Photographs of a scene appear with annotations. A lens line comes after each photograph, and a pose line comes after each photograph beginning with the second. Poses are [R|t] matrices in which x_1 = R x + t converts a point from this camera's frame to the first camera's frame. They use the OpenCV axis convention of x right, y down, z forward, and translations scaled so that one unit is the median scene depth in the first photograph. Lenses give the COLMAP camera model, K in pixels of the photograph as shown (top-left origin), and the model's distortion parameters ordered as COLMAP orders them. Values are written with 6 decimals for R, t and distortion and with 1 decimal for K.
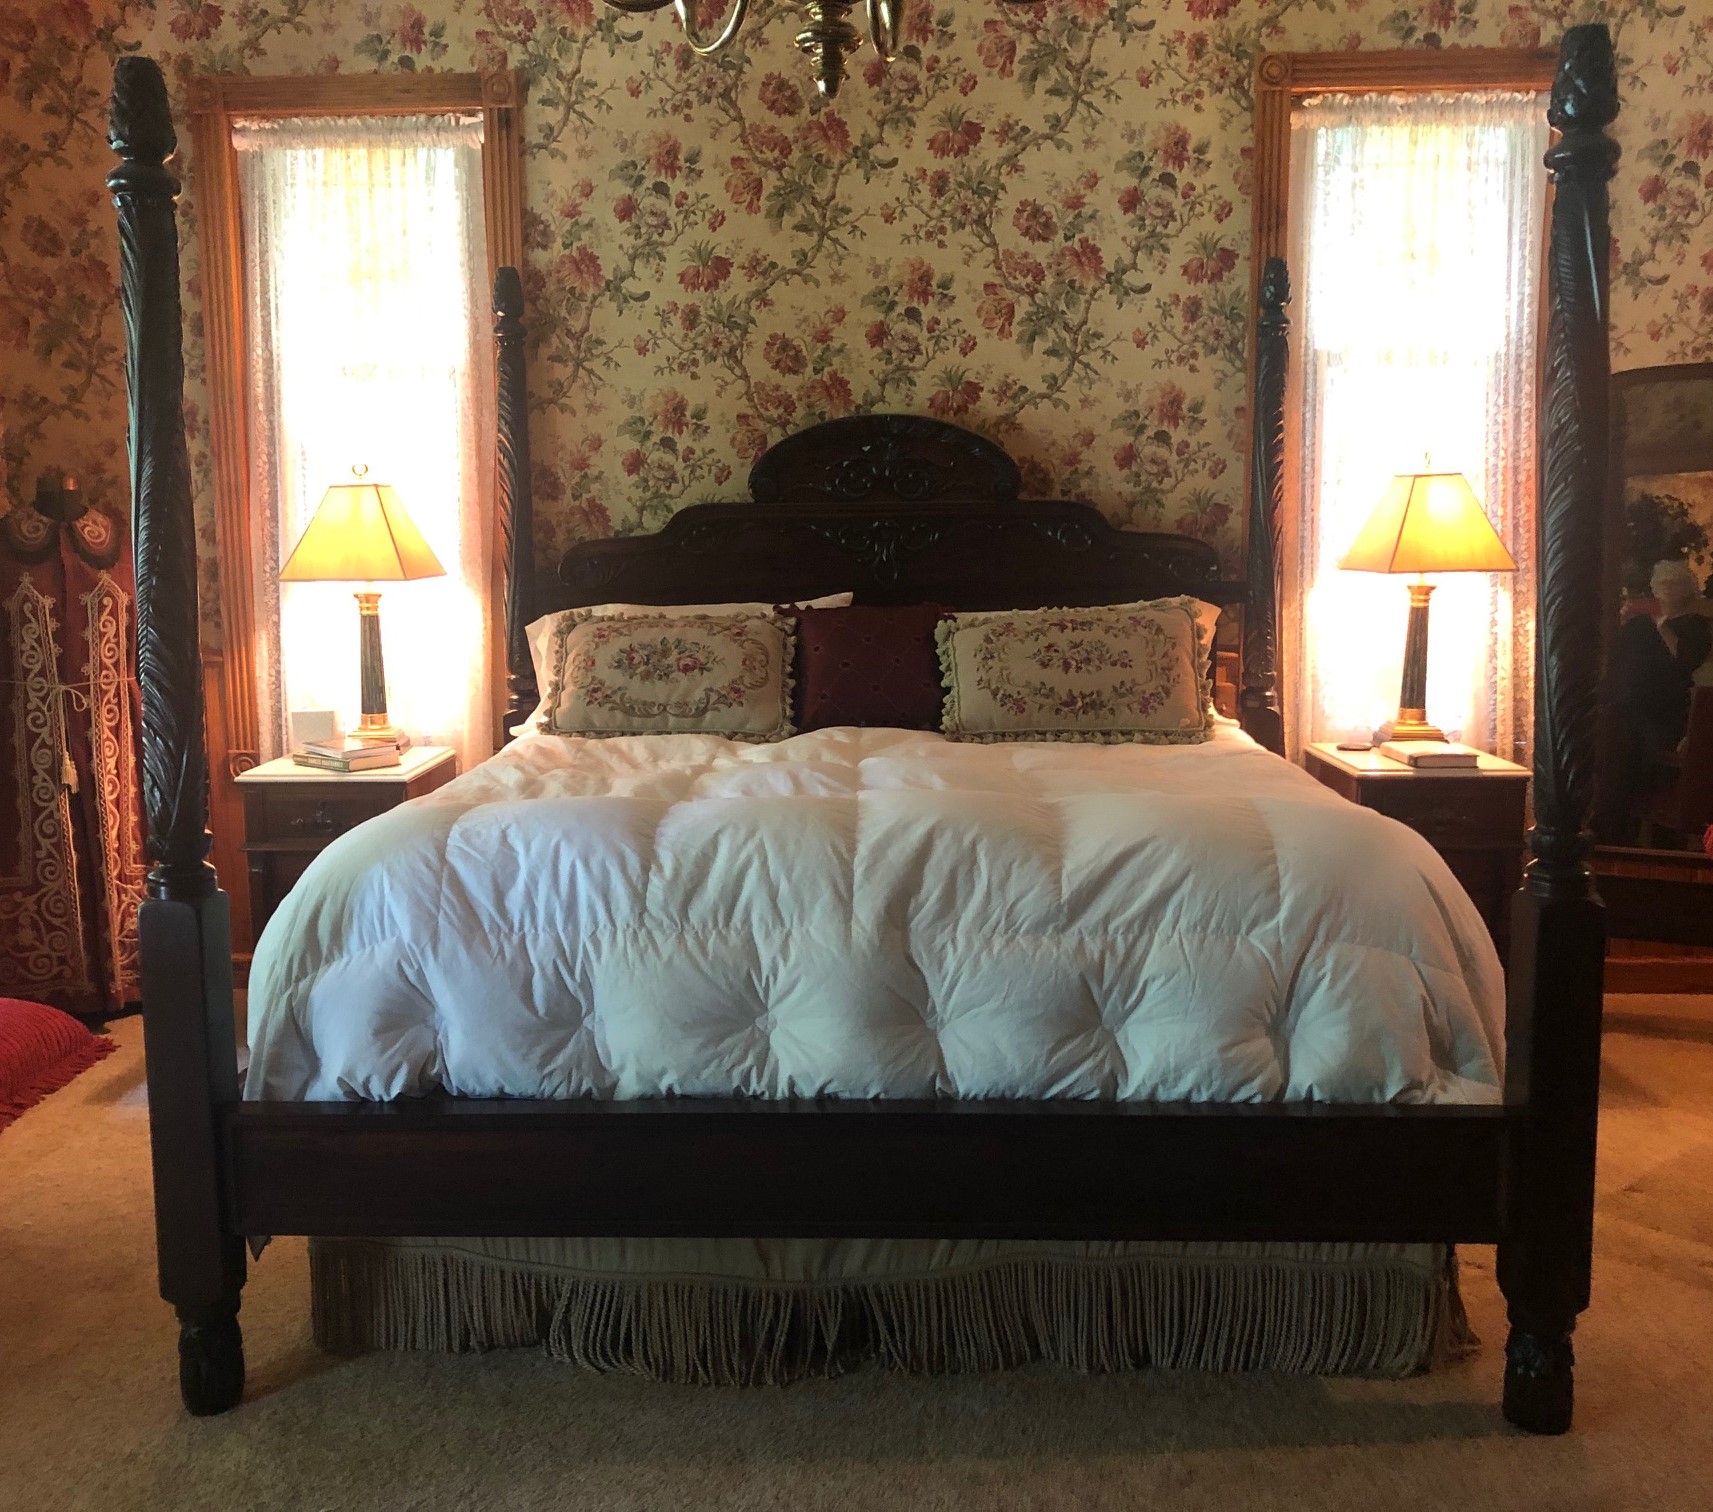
lens RADIAL K [[1671.7, 0, 863.3], [0, 1671.7, 727.6], [0, 0, 1]] dist [0.086007, -0.270614]
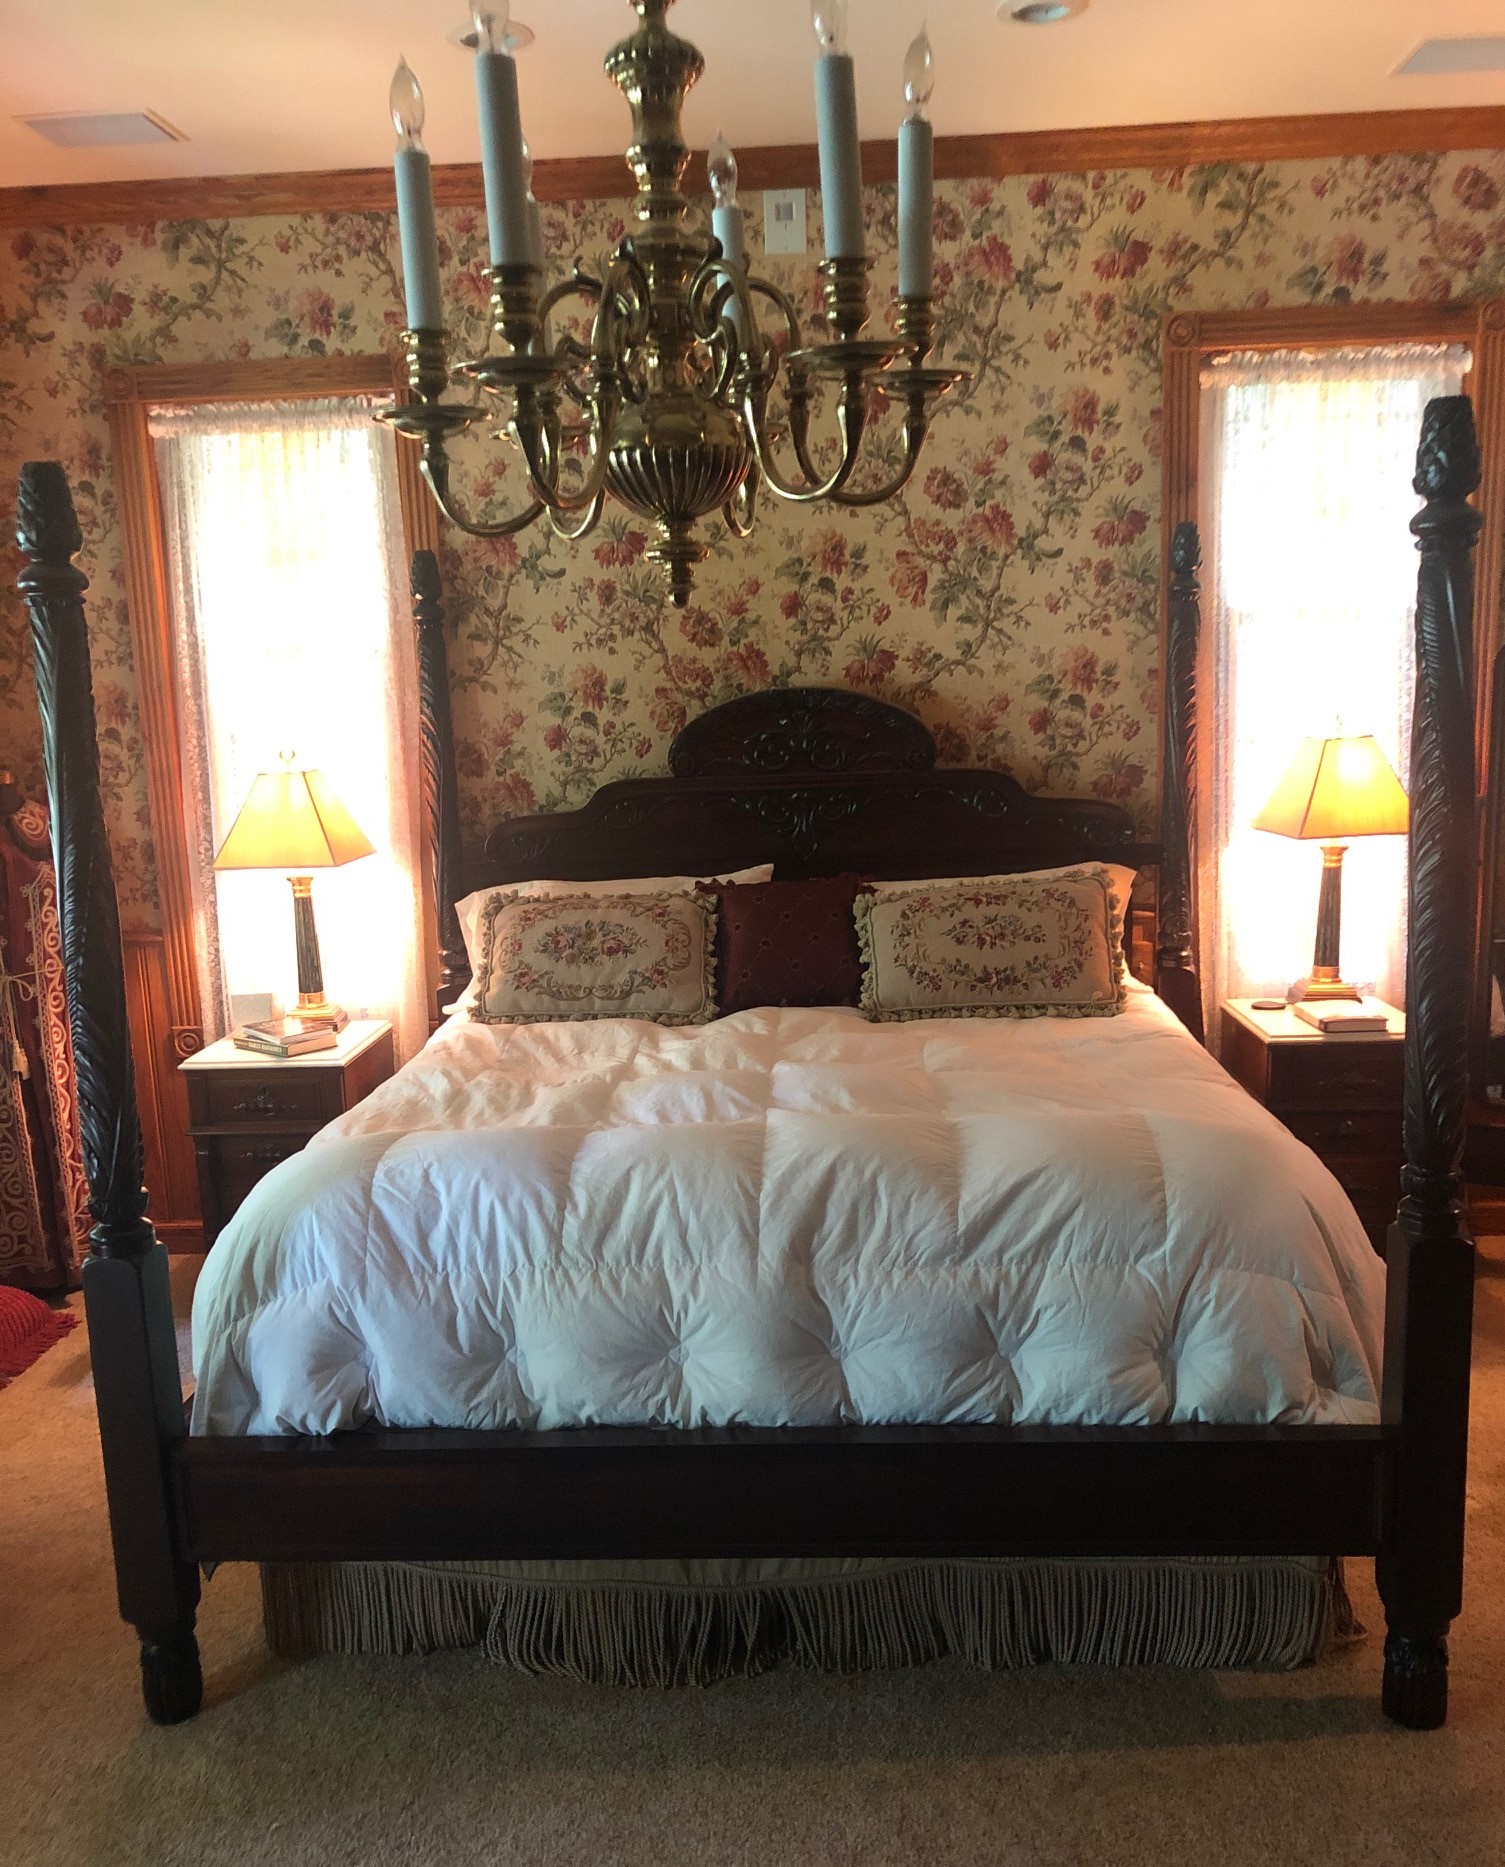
lens RADIAL K [[1669.2, 0, 789.9], [0, 1669.2, 995.2], [0, 0, 1]] dist [0.088733, -0.282130]
pose [[0.999577, -0.023085, -0.017678, 0.019750], [0.024102, 0.997926, 0.059692, -0.061180], [0.016264, -0.060093, 0.998060, -0.019813]]
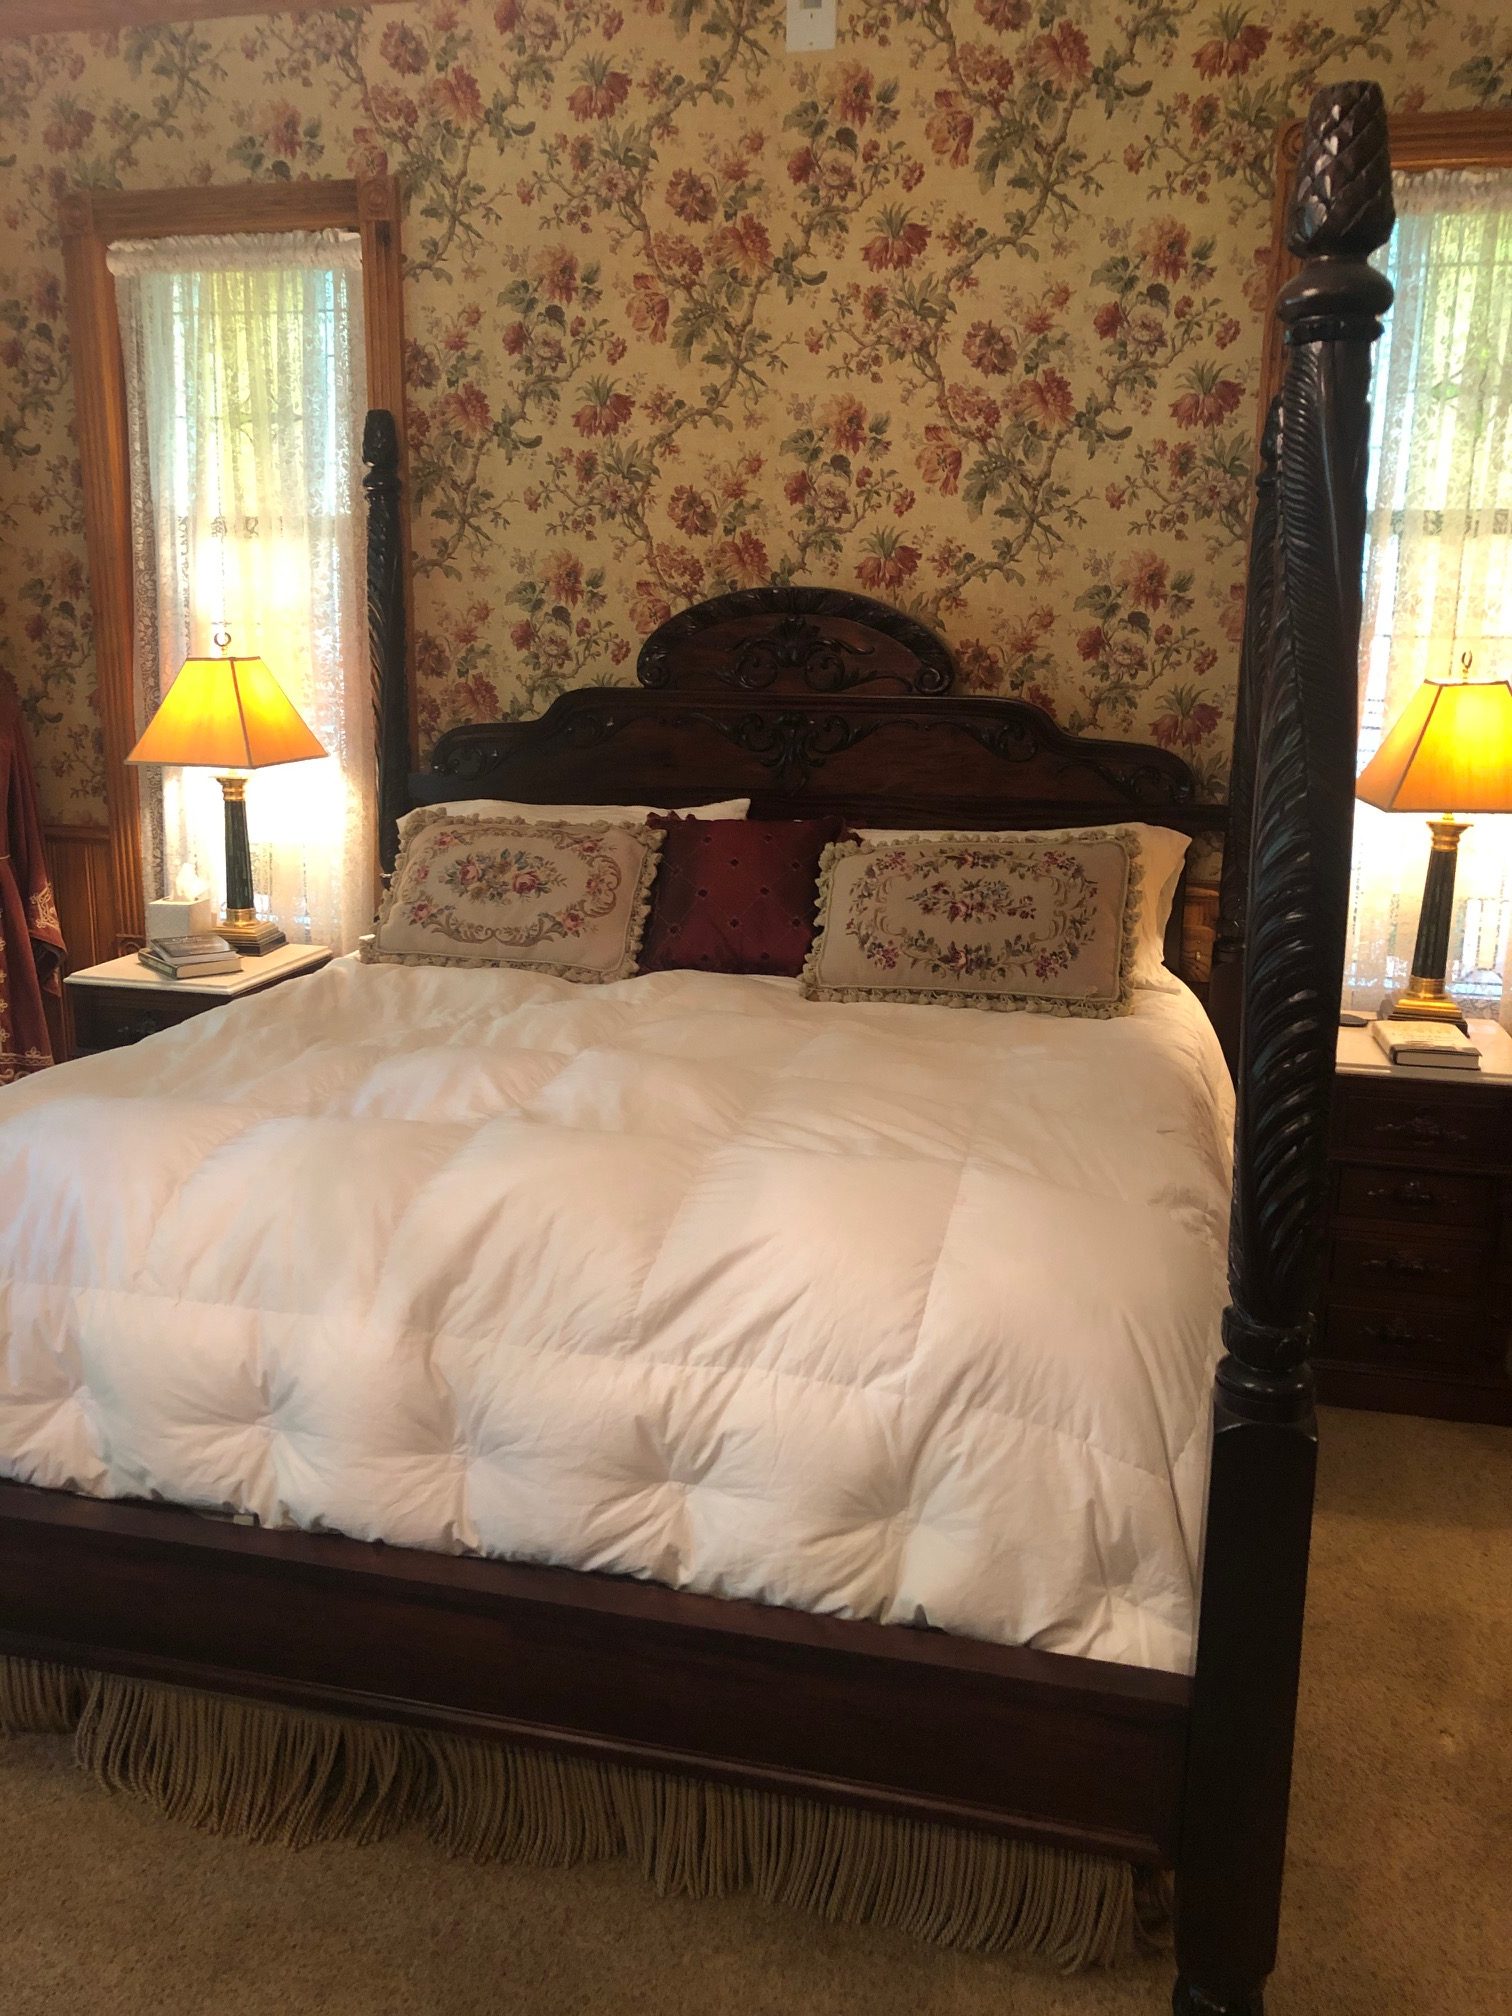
lens RADIAL K [[1687.0, 0, 760.8], [0, 1687.0, 992.3], [0, 0, 1]] dist [0.003263, 0.003048]
pose [[0.977640, 0.065286, -0.199892, 0.176457], [-0.046880, 0.994328, 0.095472, -0.064543], [0.204991, -0.083967, 0.975155, 0.156531]]
